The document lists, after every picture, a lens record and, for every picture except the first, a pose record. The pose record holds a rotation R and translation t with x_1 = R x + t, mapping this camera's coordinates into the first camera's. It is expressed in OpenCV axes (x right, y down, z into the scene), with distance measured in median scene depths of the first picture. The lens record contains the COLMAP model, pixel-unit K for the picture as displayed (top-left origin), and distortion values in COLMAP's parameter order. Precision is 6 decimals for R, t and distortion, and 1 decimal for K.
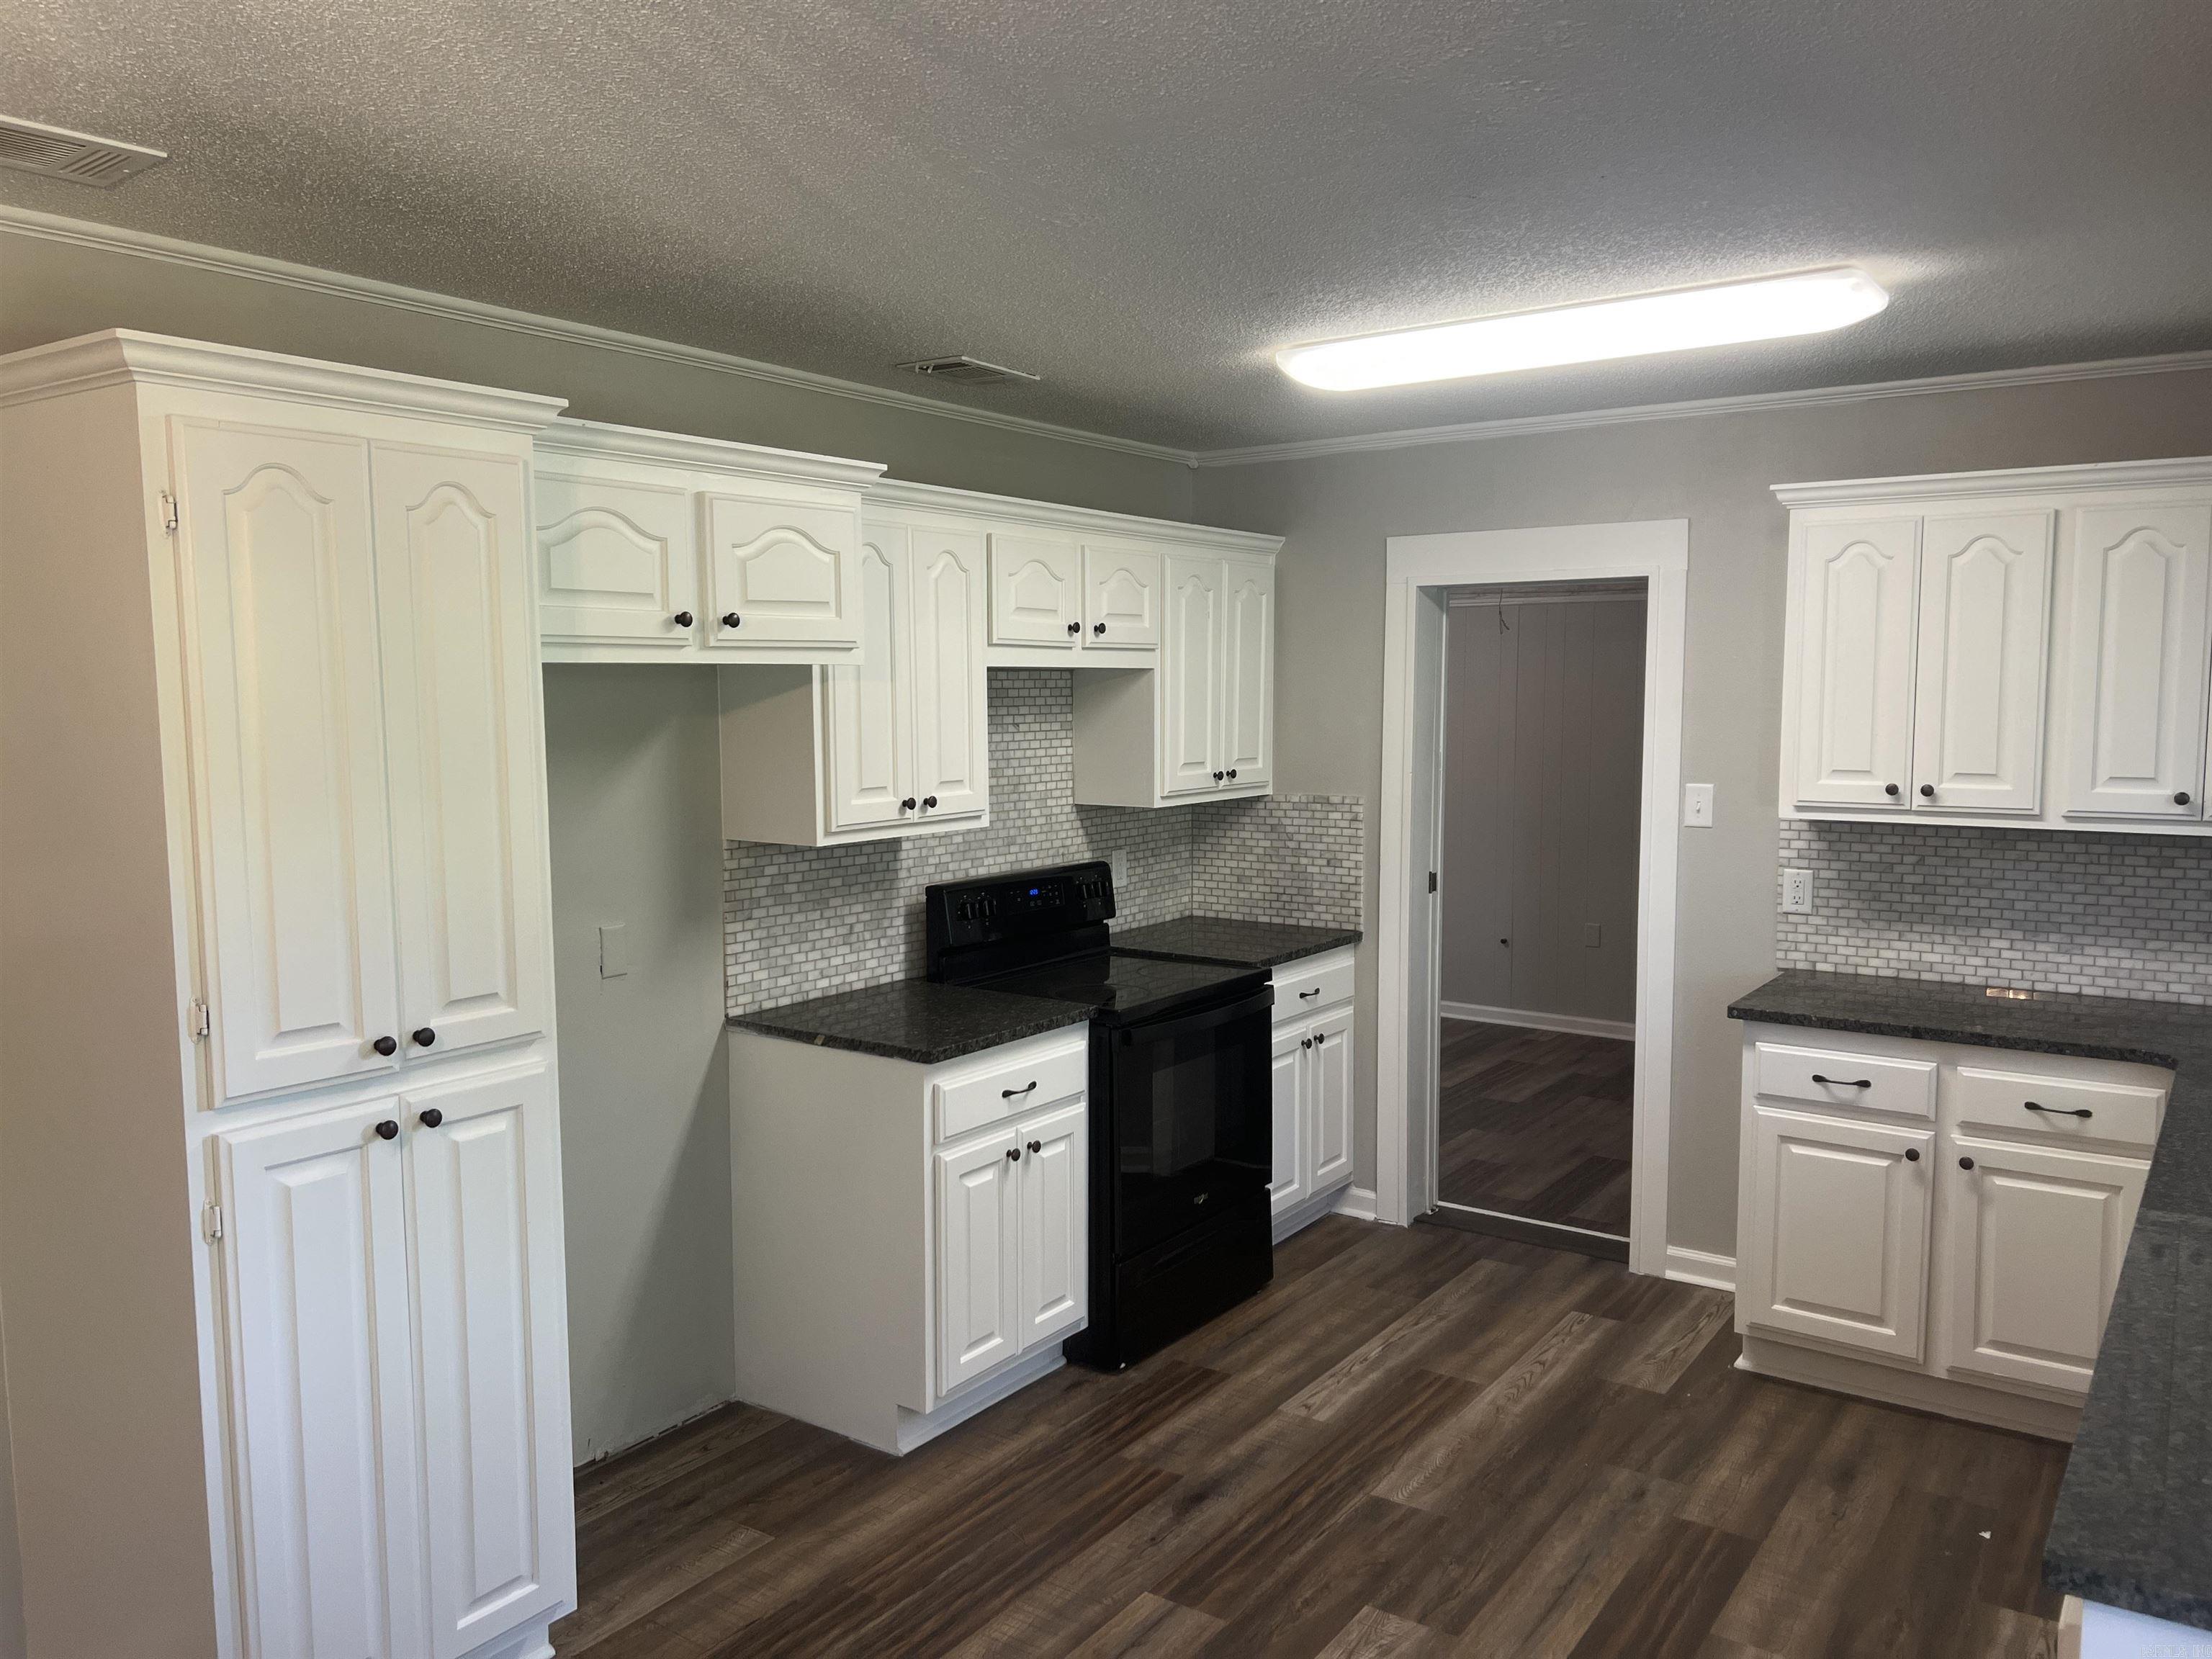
lens RADIAL K [[1663.2, 0, 1113.8], [0, 1663.2, 836.3], [0, 0, 1]] dist [0.061509, -0.069385]
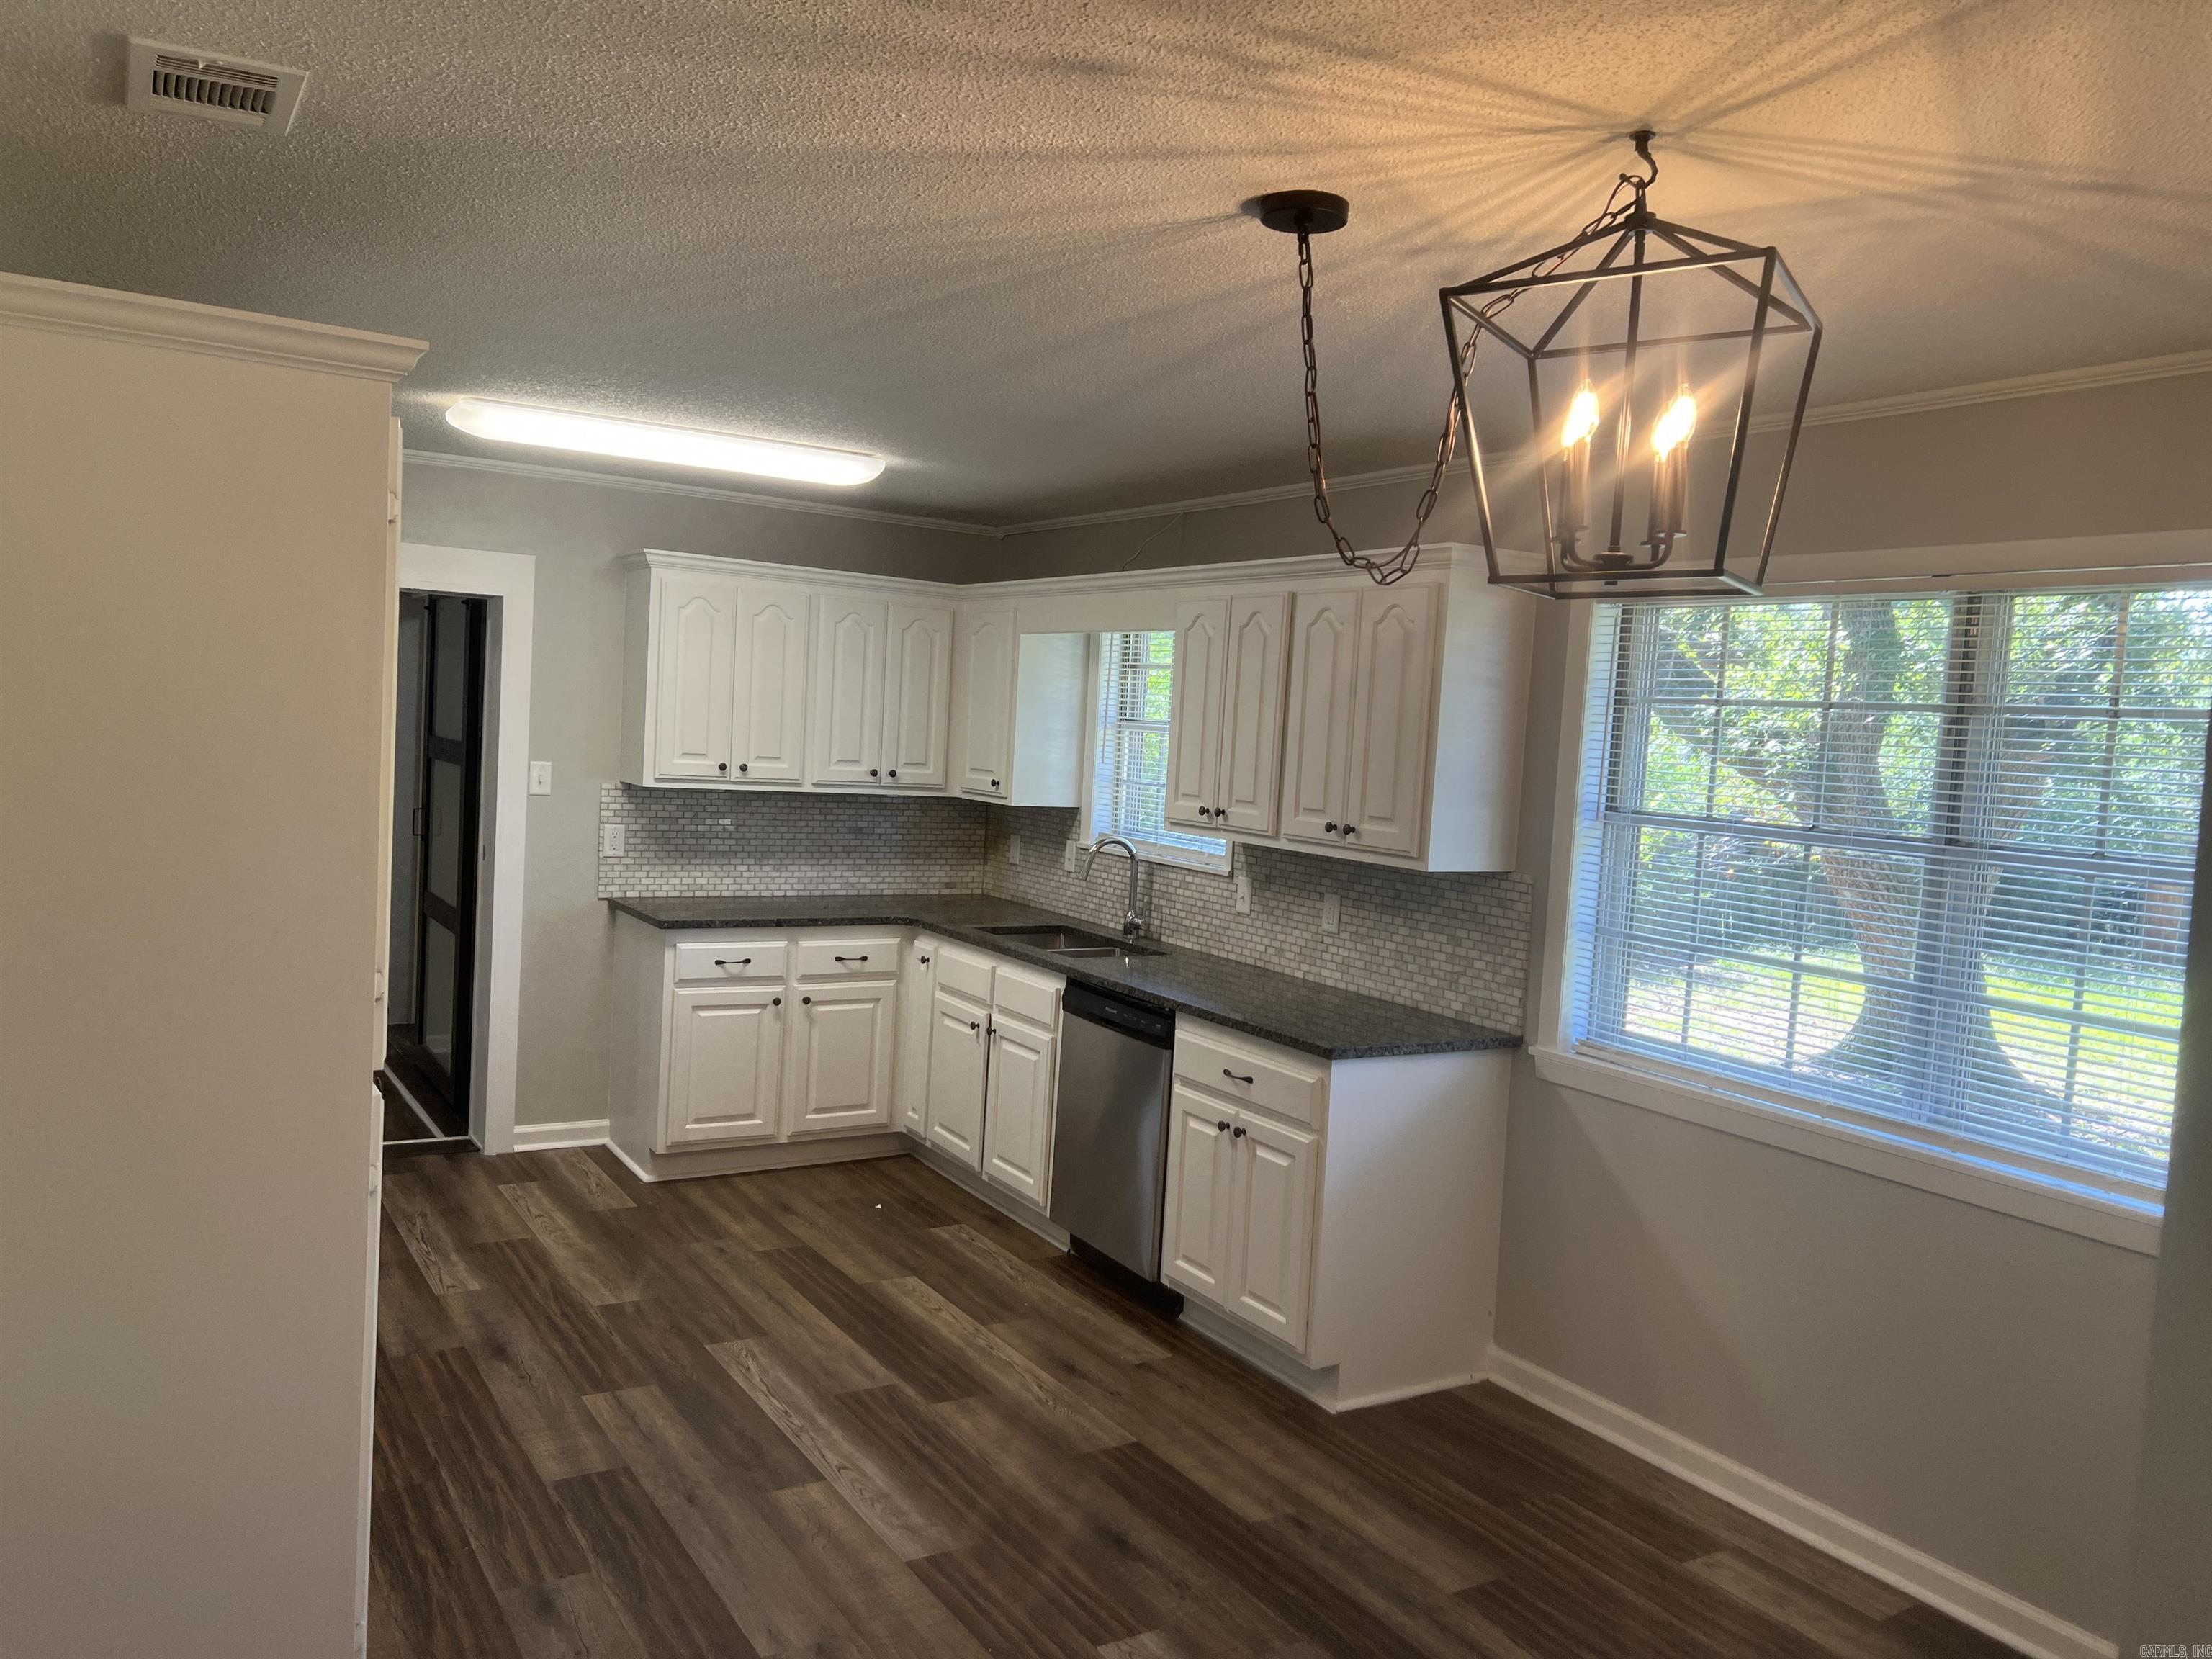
lens RADIAL K [[1663.2, 0, 1113.9], [0, 1663.2, 831.0], [0, 0, 1]] dist [0.061509, -0.069385]
pose [[0.399424, -0.034188, 0.916129, -0.746916], [0.024890, 0.999340, 0.026442, -0.001261], [-0.916428, 0.012241, 0.400012, 0.088993]]
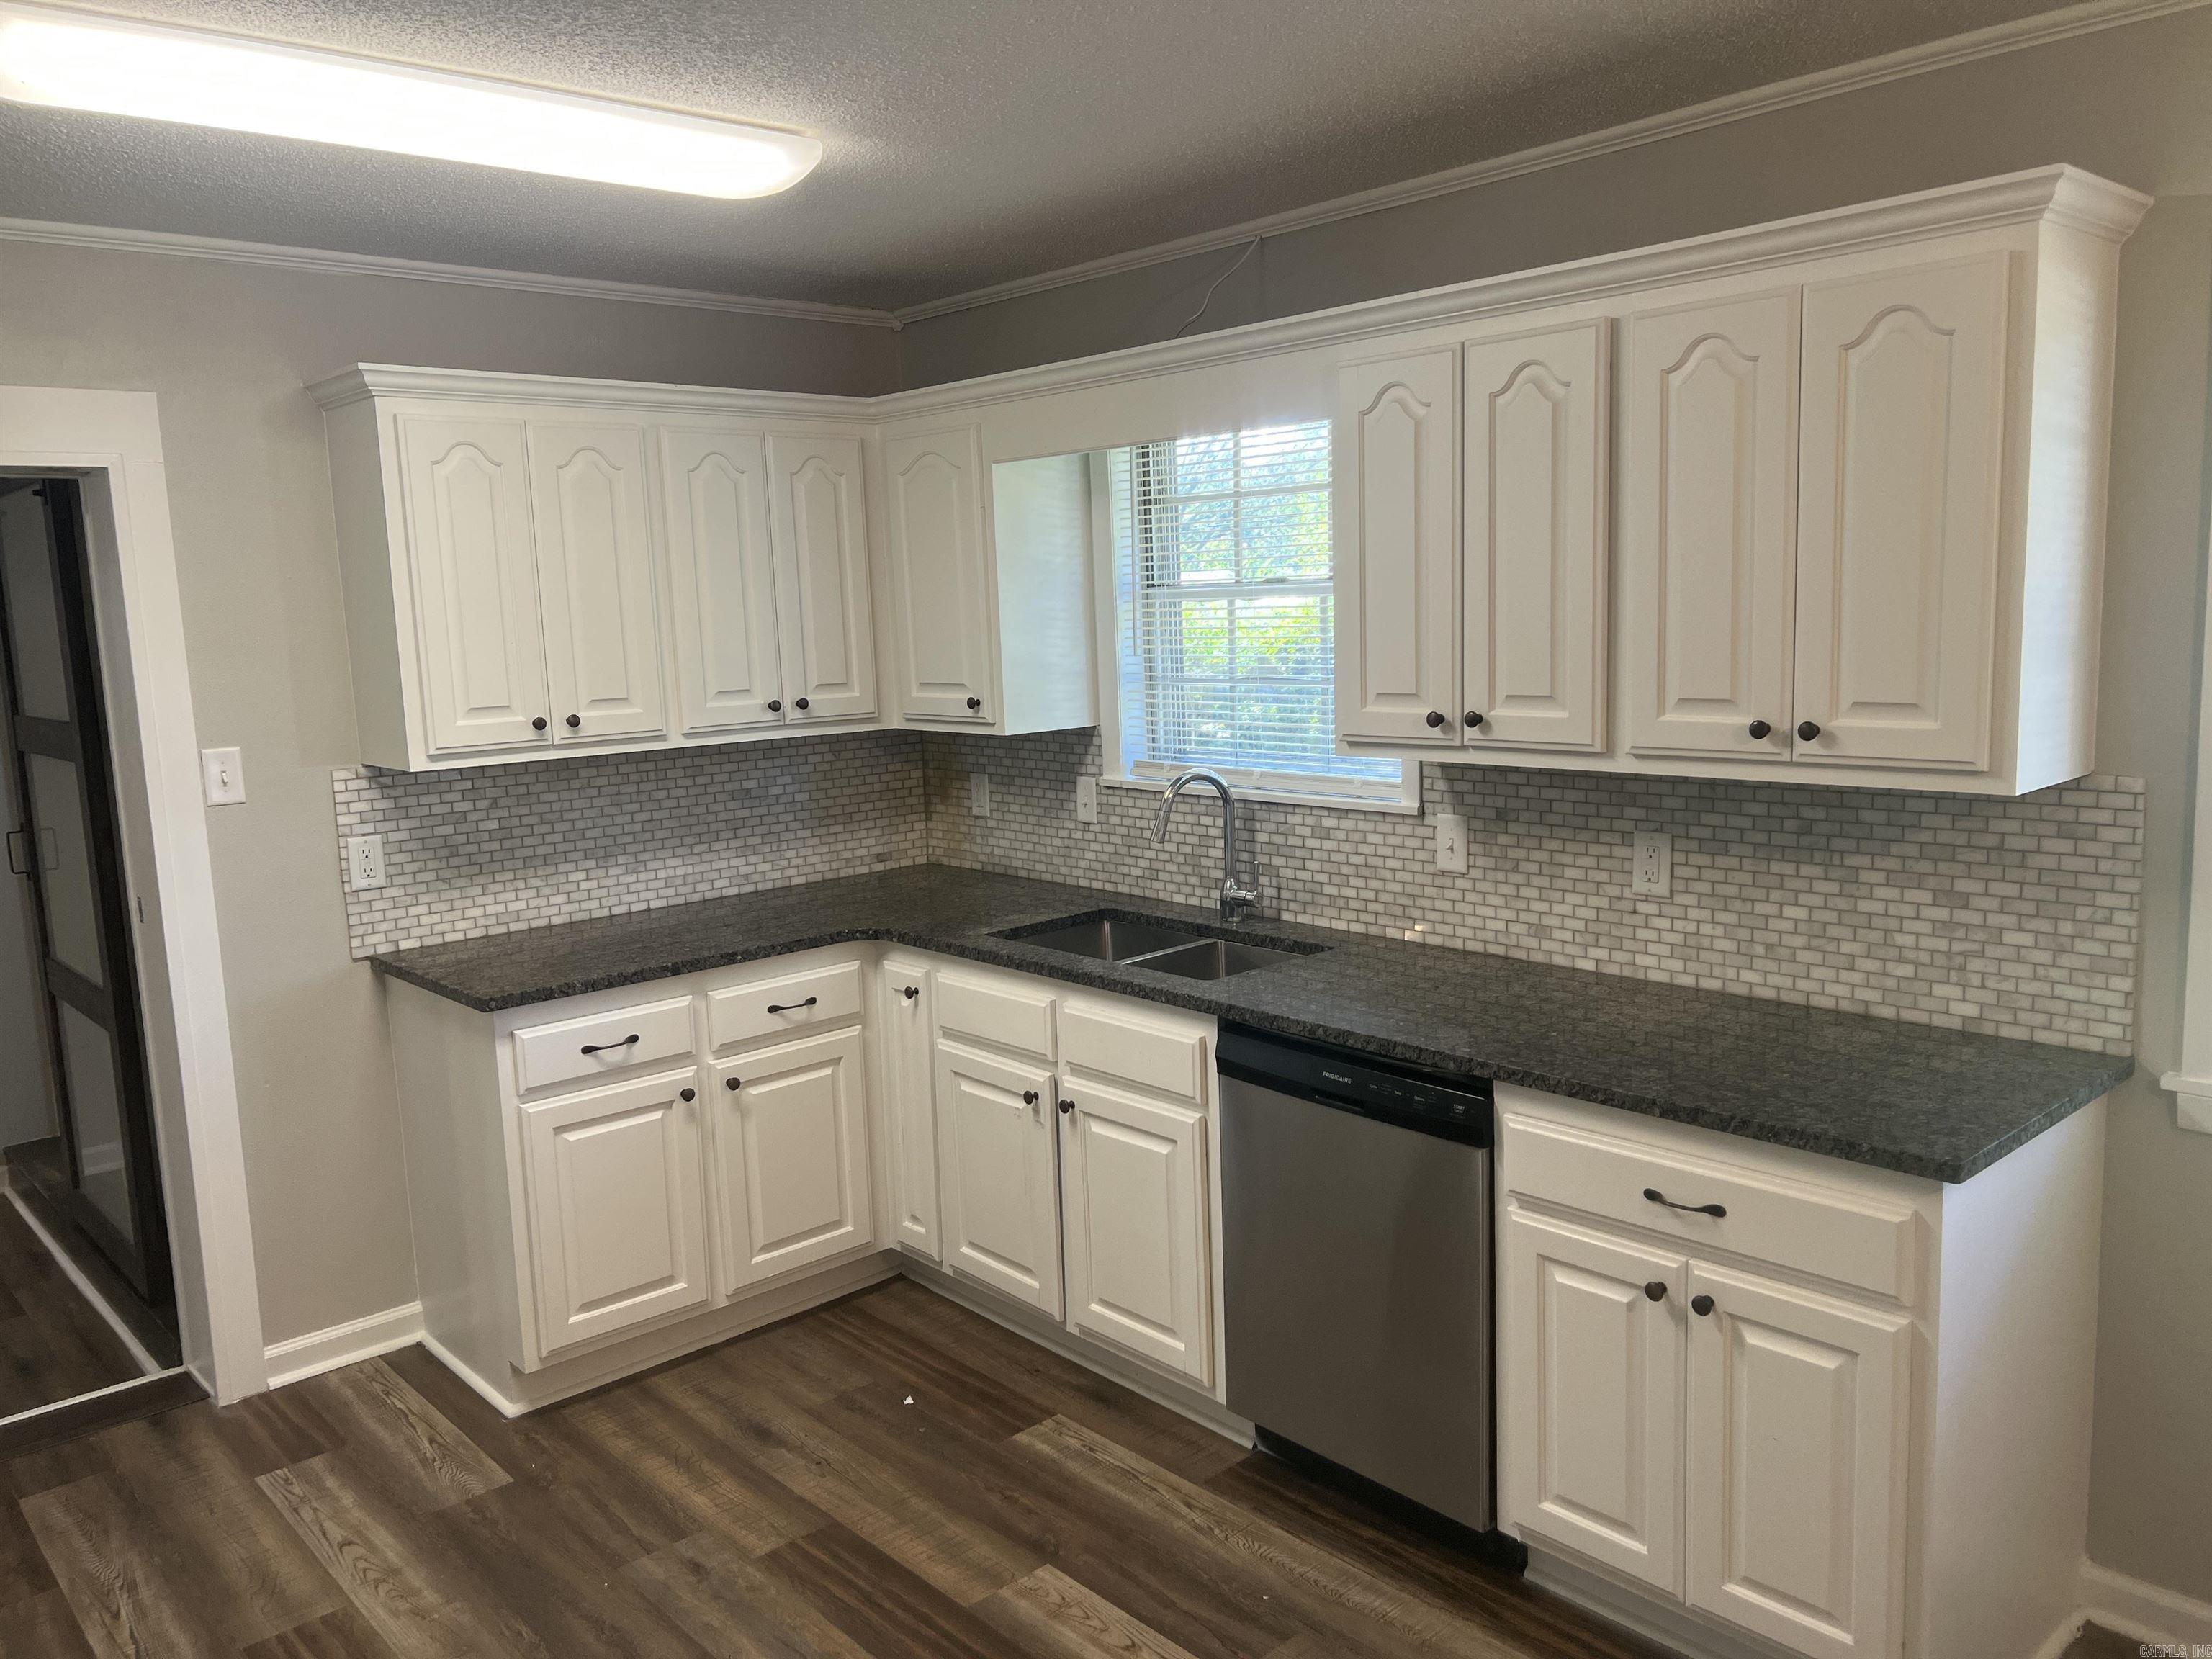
lens RADIAL K [[1663.2, 0, 1104.9], [0, 1663.2, 836.3], [0, 0, 1]] dist [0.061509, -0.069385]
pose [[0.230117, -0.144587, 0.962362, -0.340516], [0.125128, 0.985089, 0.118081, -0.036023], [-0.965085, 0.093246, 0.244777, 0.484187]]
